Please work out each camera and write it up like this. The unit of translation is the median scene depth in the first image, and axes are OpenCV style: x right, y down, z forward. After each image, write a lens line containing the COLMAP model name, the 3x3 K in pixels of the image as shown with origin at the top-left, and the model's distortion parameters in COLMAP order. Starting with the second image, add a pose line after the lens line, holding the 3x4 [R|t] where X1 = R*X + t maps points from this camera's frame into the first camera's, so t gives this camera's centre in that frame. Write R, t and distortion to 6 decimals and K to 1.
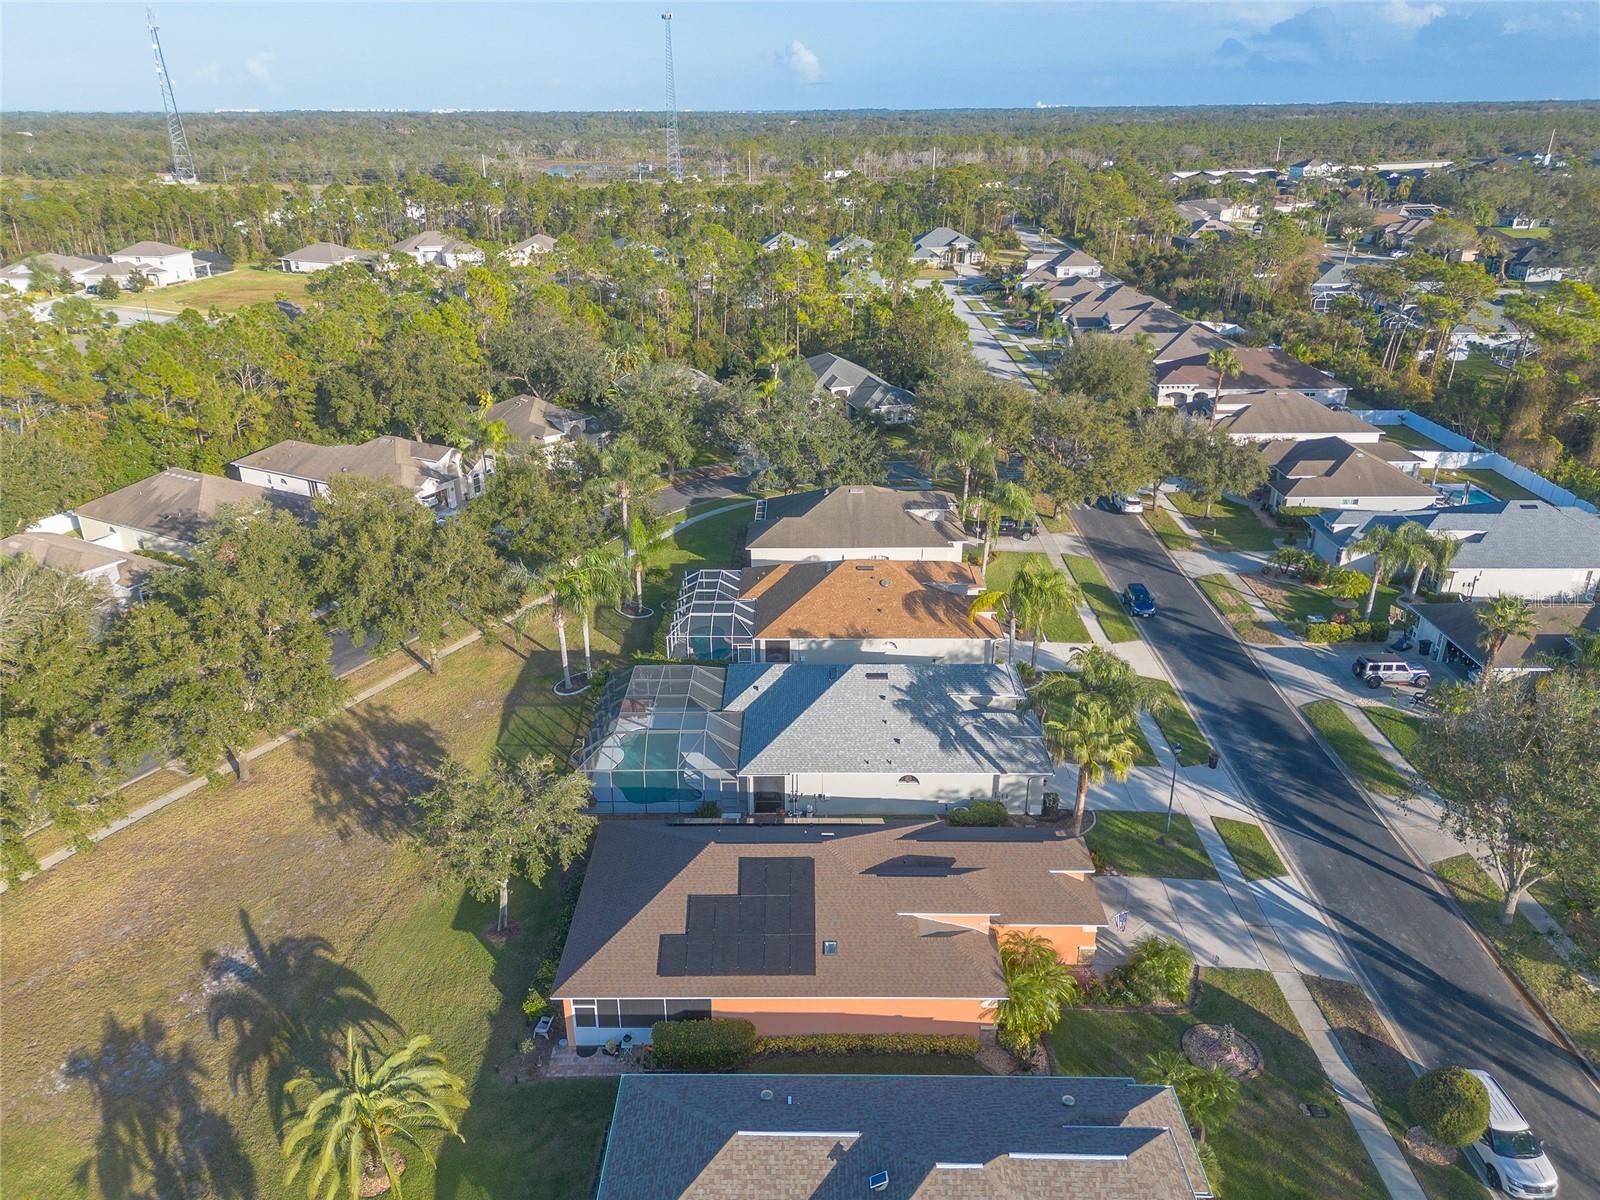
lens RADIAL K [[1131.3, 0, 800.0], [0, 1131.3, 600.0], [0, 0, 1]] dist [0.074880, -0.070907]
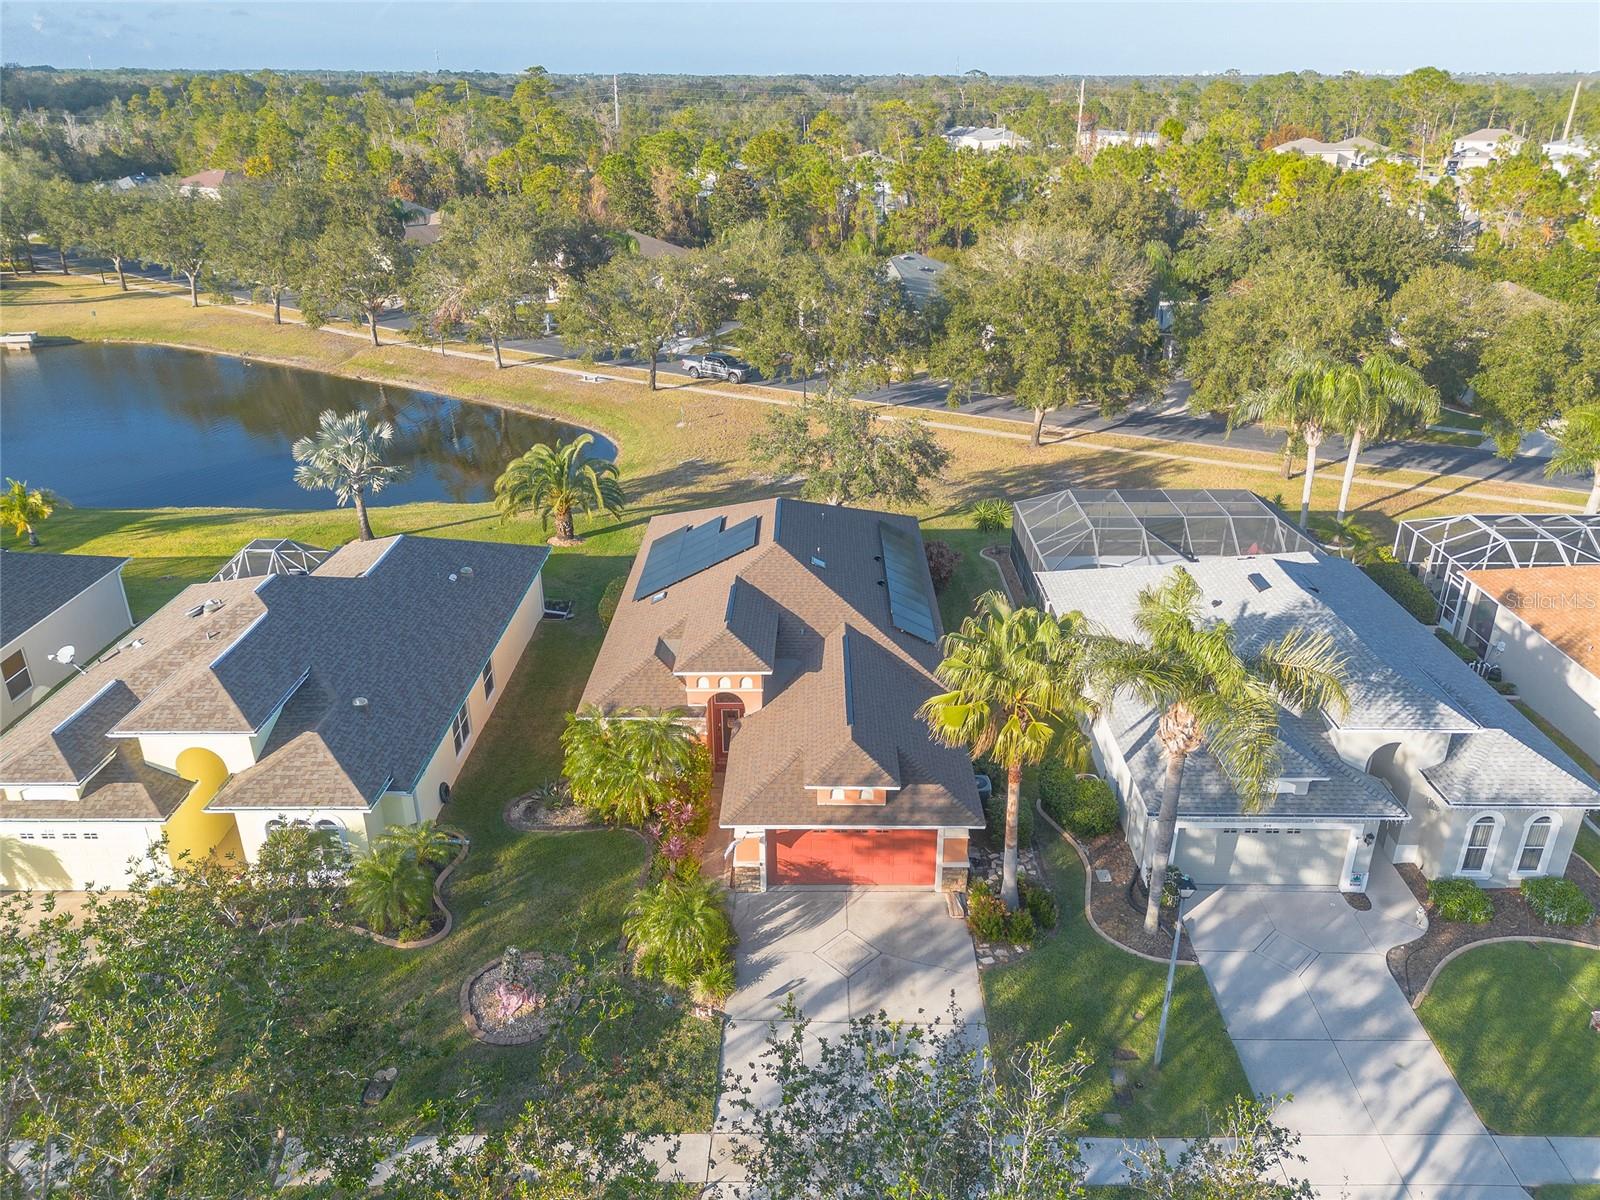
lens RADIAL K [[1148.4, 0, 821.3], [0, 1148.4, 618.3], [0, 0, 1]] dist [0.074667, -0.074968]
pose [[0.011879, 0.428128, -0.903640, 0.611788], [-0.399948, 0.830302, 0.388125, -0.059189], [0.916461, 0.356798, 0.181092, 0.693856]]
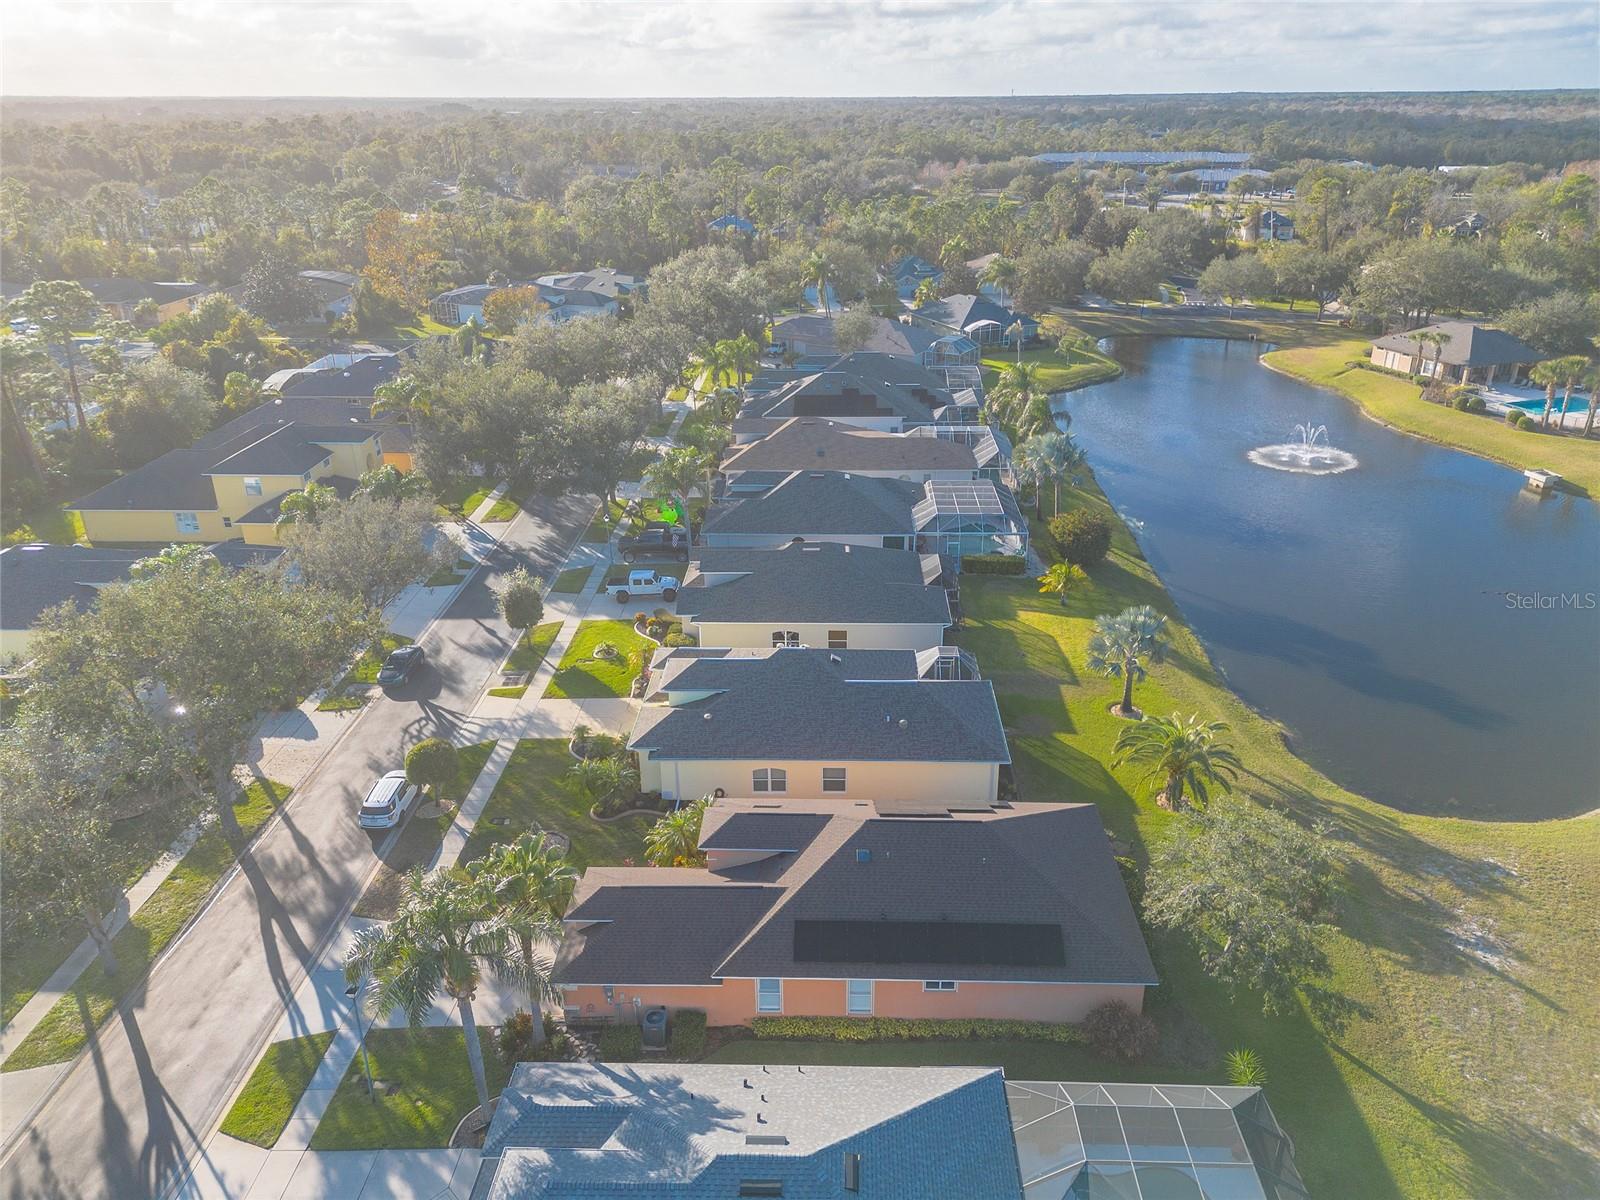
lens RADIAL K [[1131.3, 0, 800.0], [0, 1131.3, 600.0], [0, 0, 1]] dist [0.074880, -0.070907]
pose [[-0.999534, 0.003281, 0.030364, 0.036644], [0.024432, 0.682473, 0.730502, -0.479645], [-0.018326, 0.730903, -0.682235, 1.174889]]
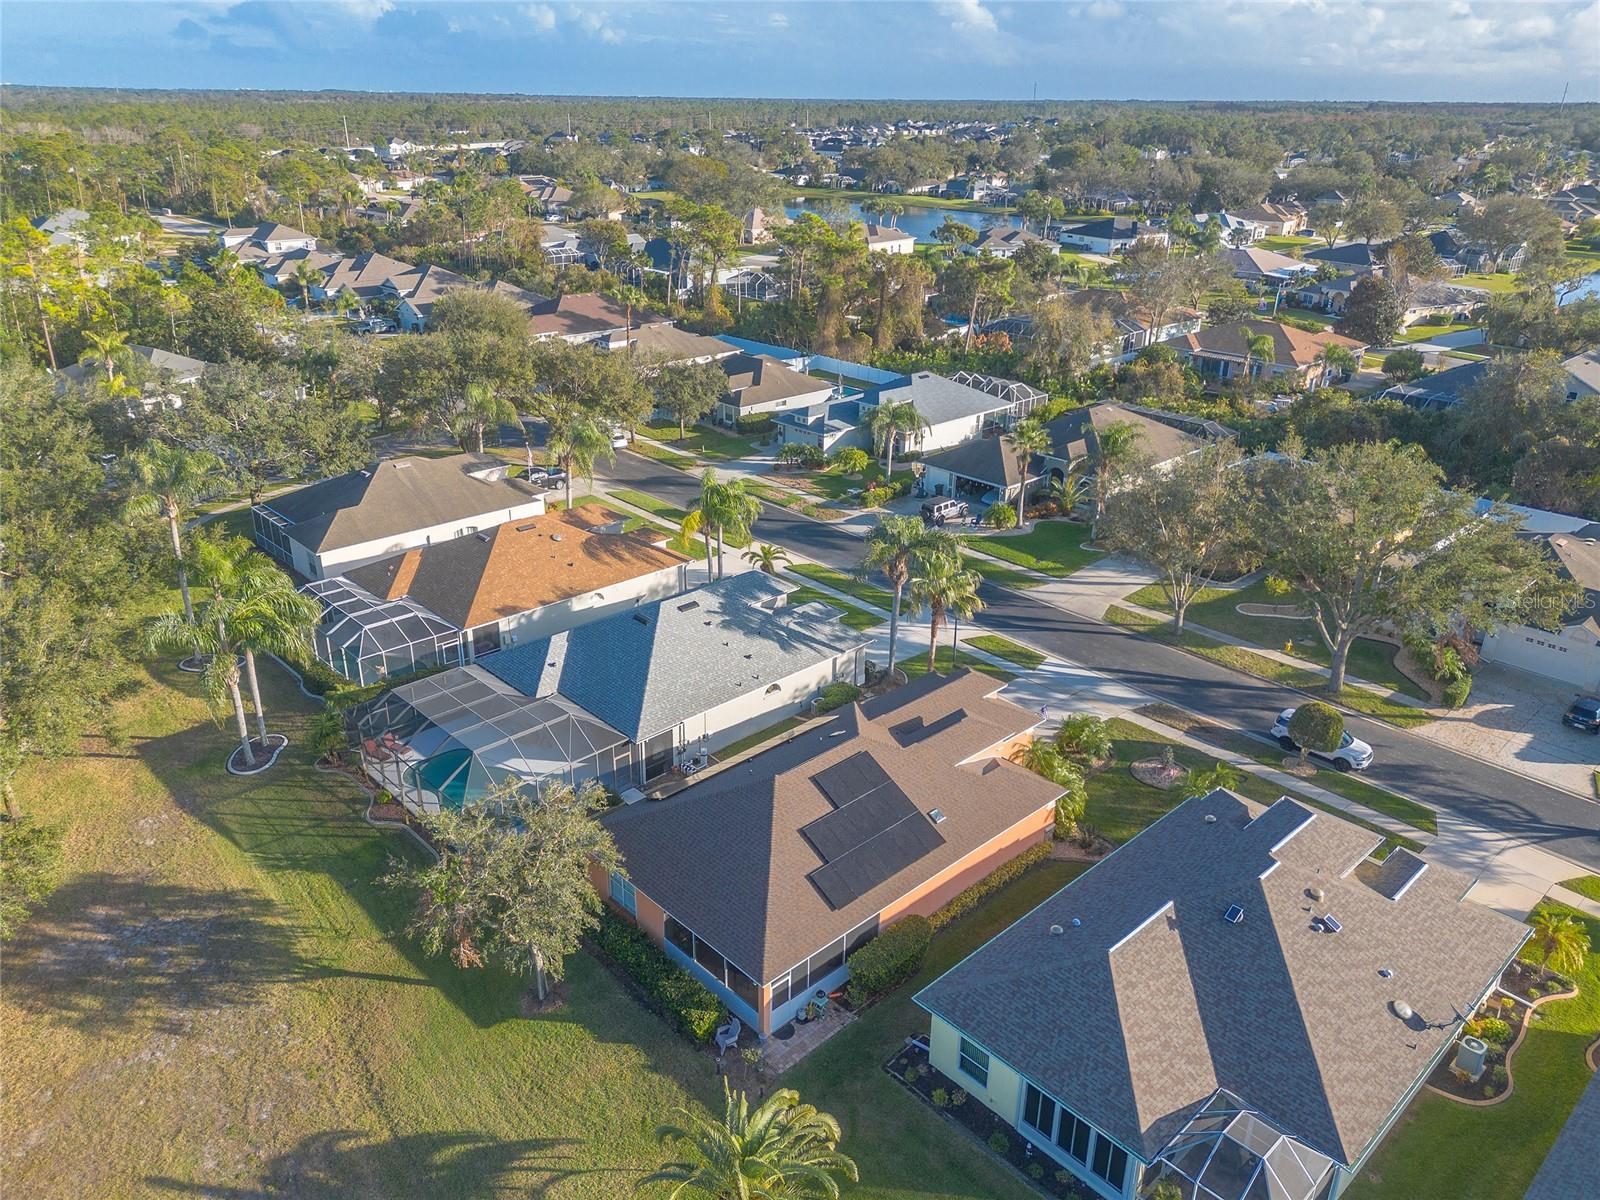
lens RADIAL K [[1149.3, 0, 800.0], [0, 1149.3, 600.0], [0, 0, 1]] dist [0.086168, -0.076535]
pose [[0.721674, -0.262761, 0.640424, -0.483225], [0.261821, 0.960040, 0.098859, -0.009097], [-0.640809, 0.096332, 0.761632, 0.200305]]
